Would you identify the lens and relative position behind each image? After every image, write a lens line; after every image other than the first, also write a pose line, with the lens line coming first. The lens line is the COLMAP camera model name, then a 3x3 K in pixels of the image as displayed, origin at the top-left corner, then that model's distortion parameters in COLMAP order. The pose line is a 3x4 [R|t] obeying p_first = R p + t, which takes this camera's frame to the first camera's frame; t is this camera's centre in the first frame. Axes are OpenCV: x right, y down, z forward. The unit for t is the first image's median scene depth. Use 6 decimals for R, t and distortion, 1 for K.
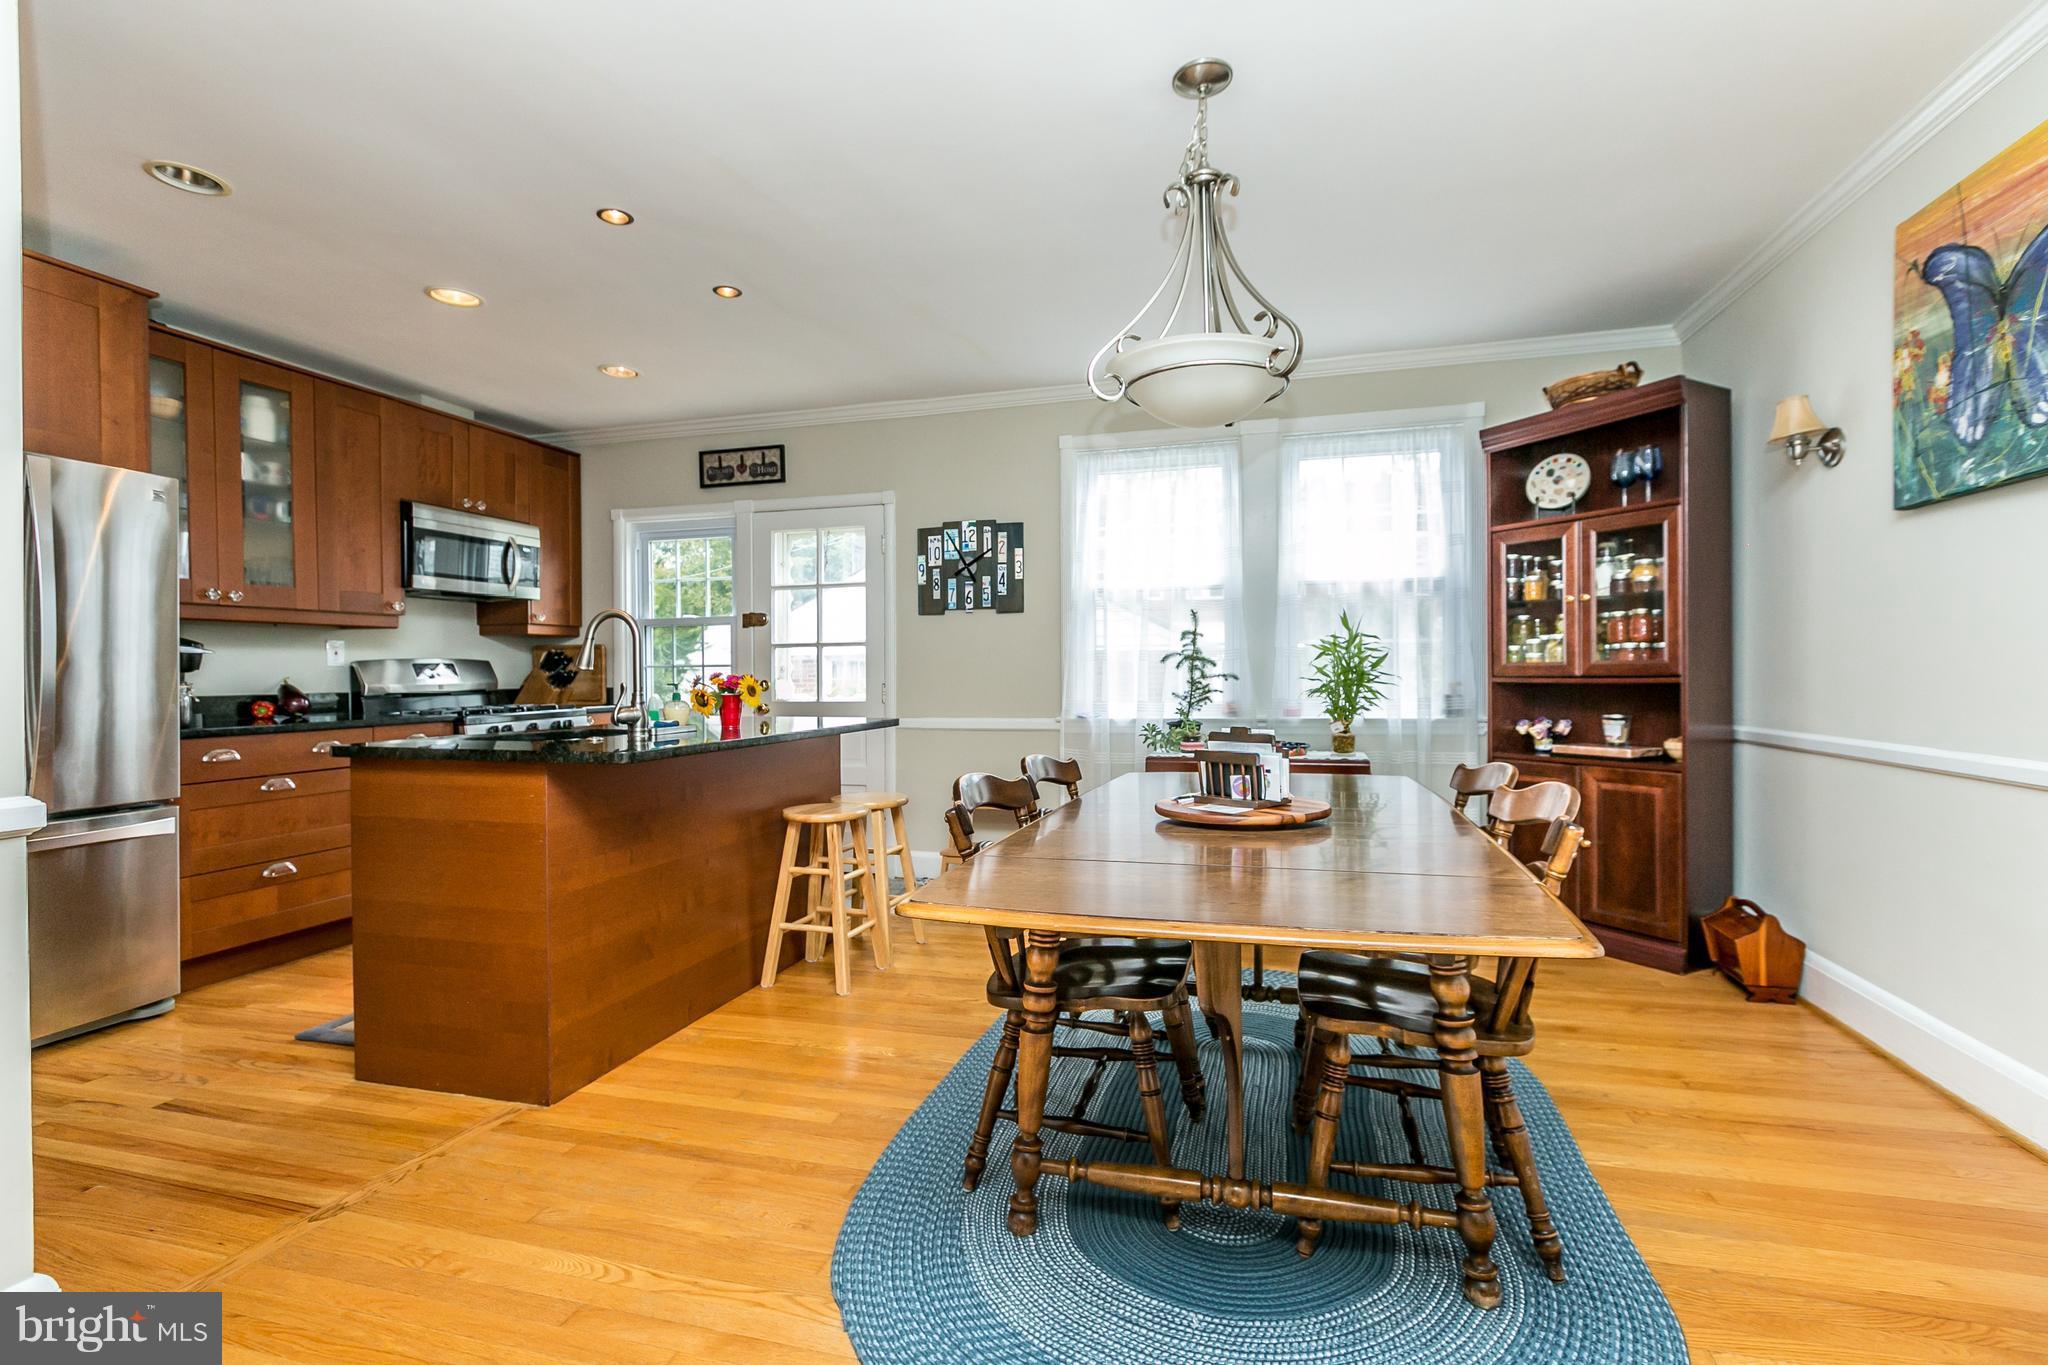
lens RADIAL K [[941.9, 0, 1017.0], [0, 941.9, 673.3], [0, 0, 1]] dist [0.004730, -0.000750]
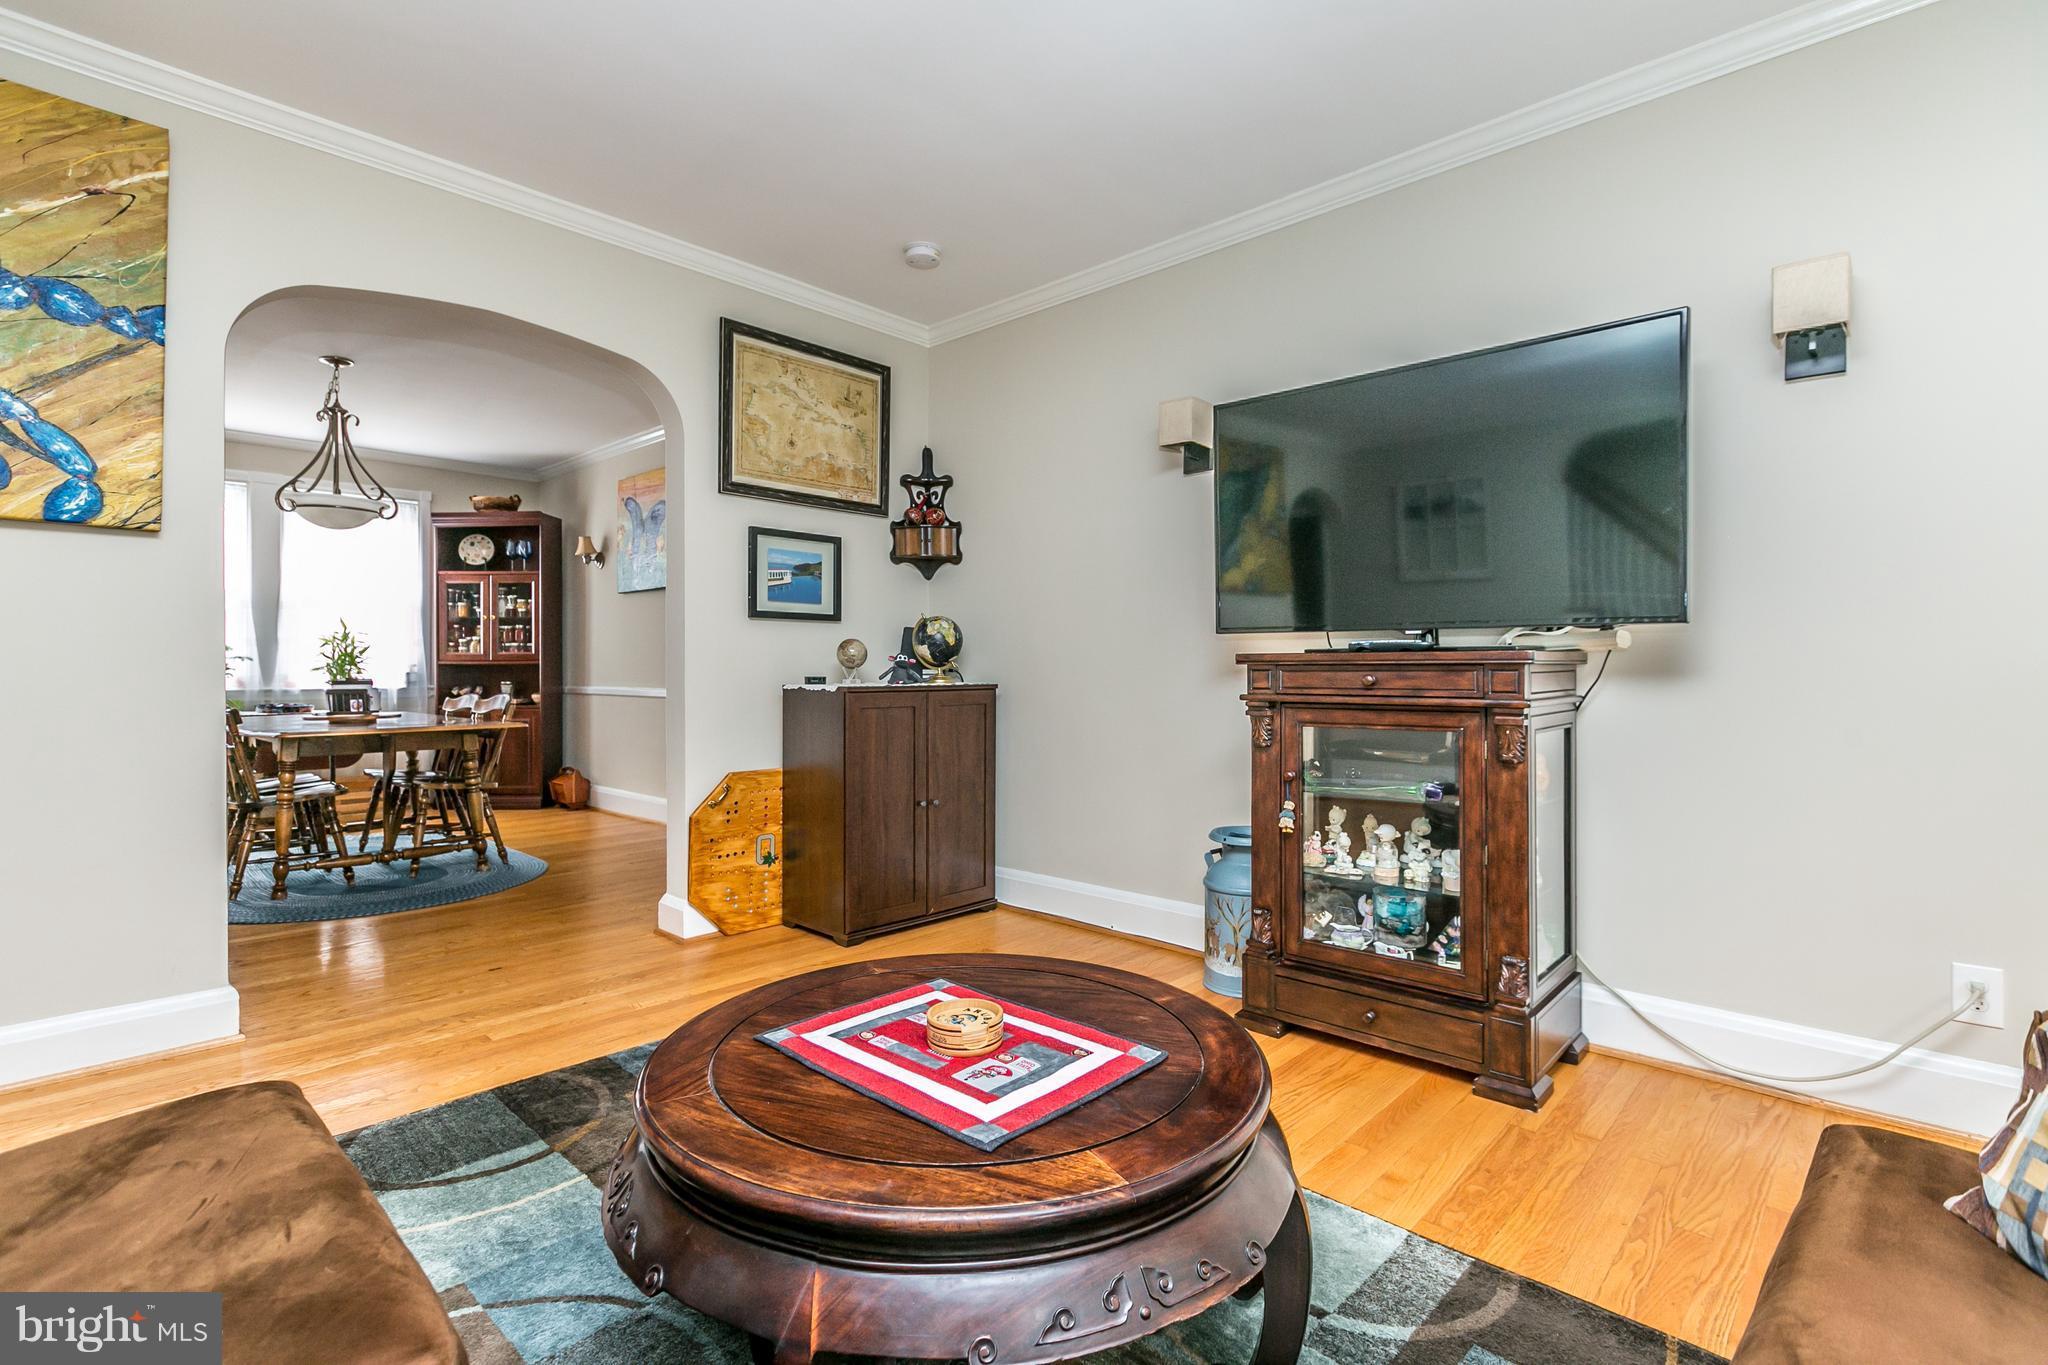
lens RADIAL K [[956.2, 0, 967.3], [0, 956.2, 657.8], [0, 0, 1]] dist [-0.004495, 0.000459]
pose [[0.483056, 0.021703, 0.875321, -0.511474], [-0.002853, 0.999726, -0.023214, 0.032535], [-0.875585, 0.008716, 0.482985, -0.623303]]
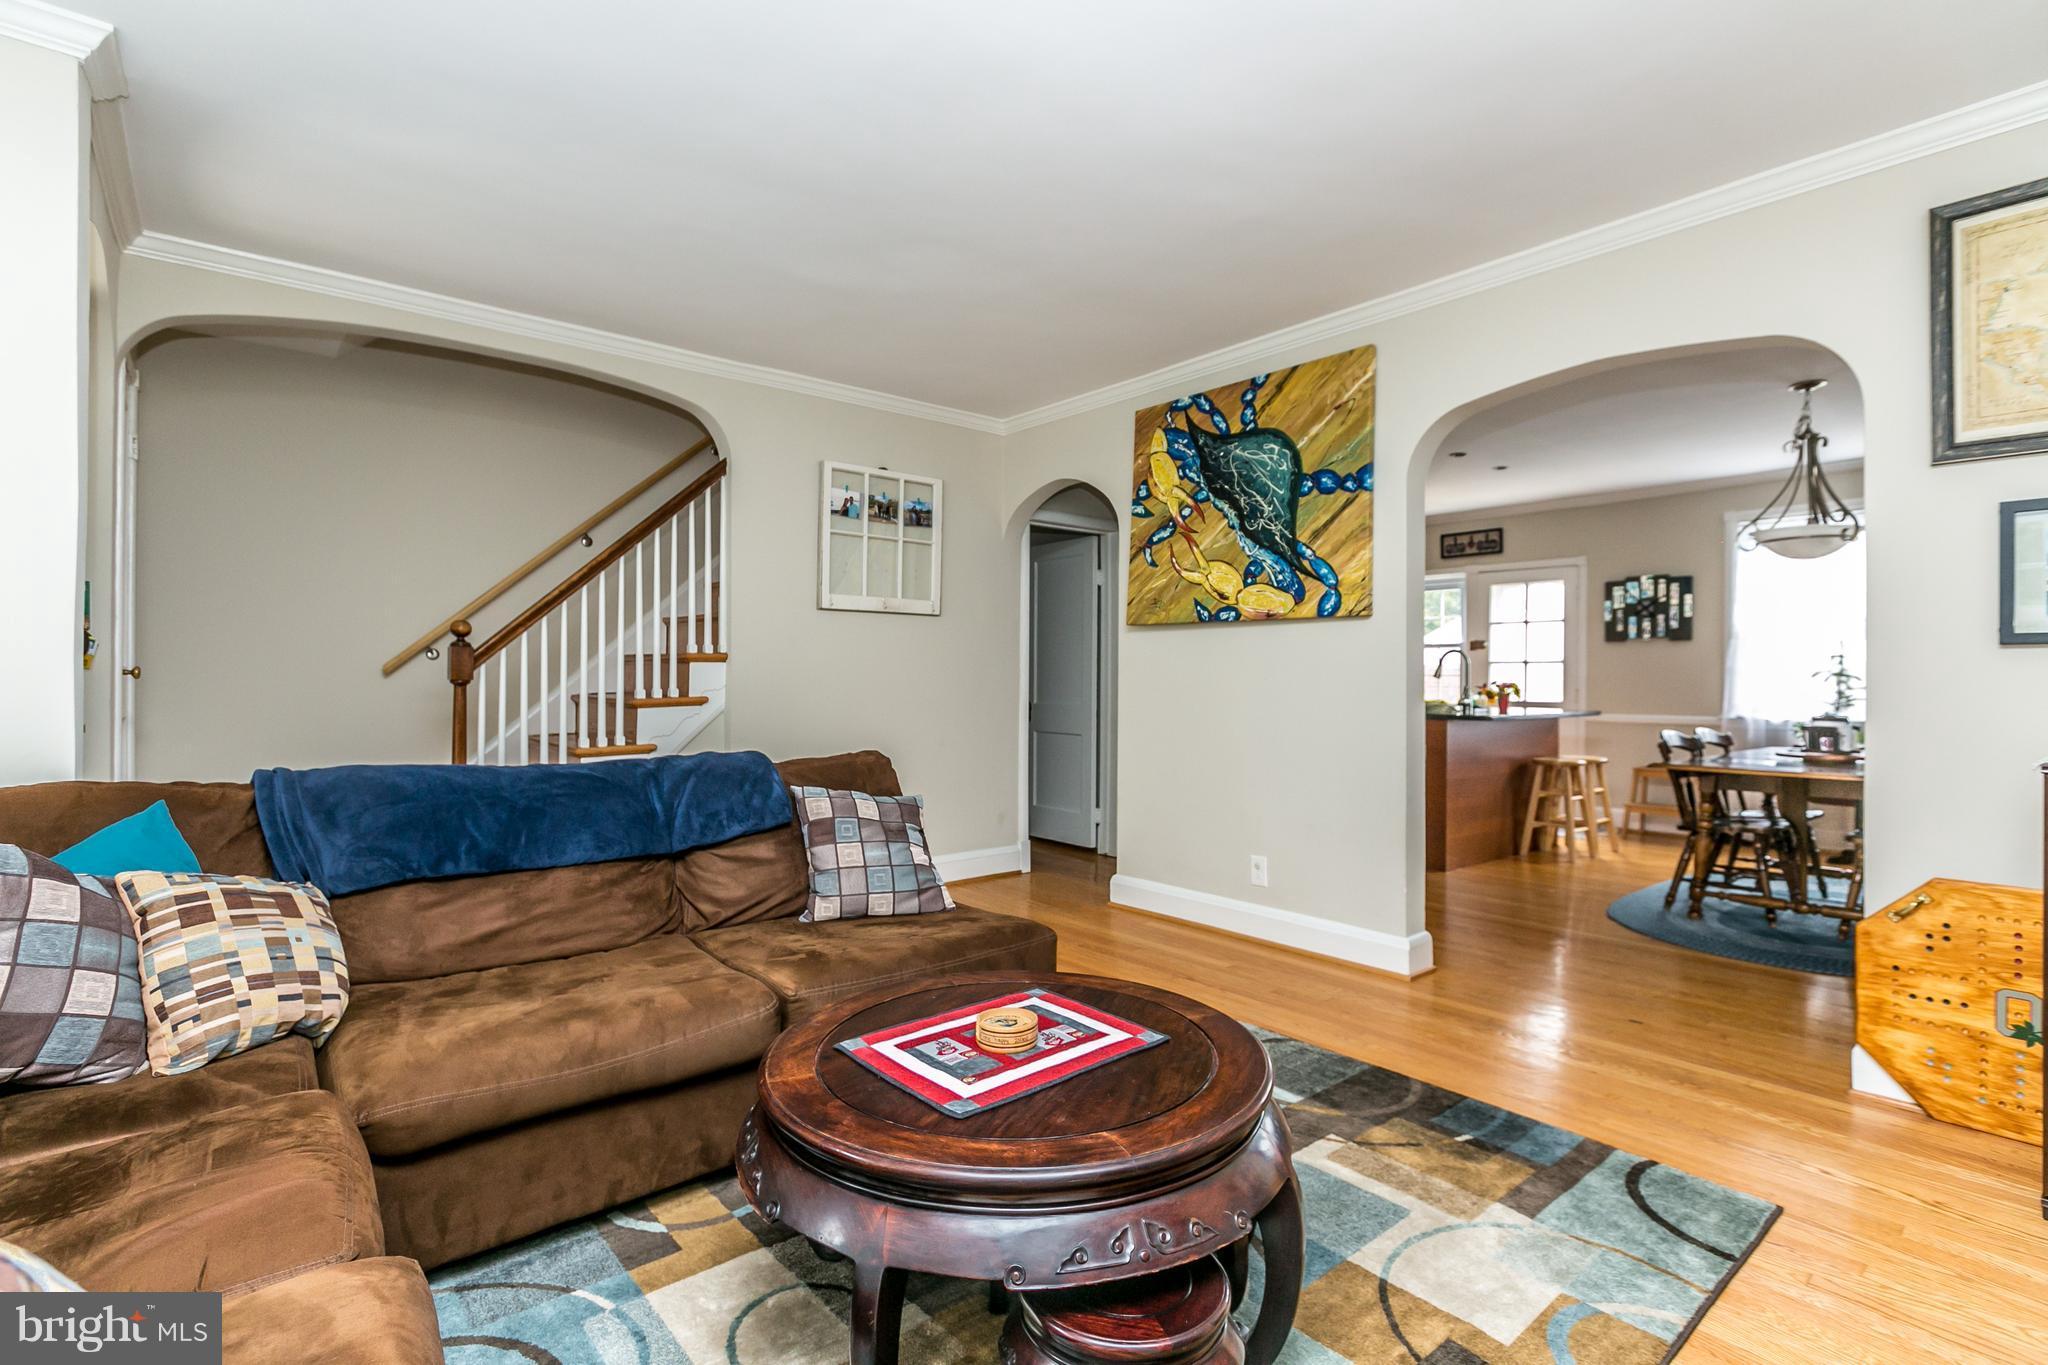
lens RADIAL K [[956.2, 0, 1084.3], [0, 956.2, 661.6], [0, 0, 1]] dist [-0.004495, 0.000459]
pose [[0.849401, 0.005475, -0.527719, -0.013341], [-0.016374, 0.999738, -0.015984, 0.004033], [0.527493, 0.022218, 0.849269, -0.781660]]
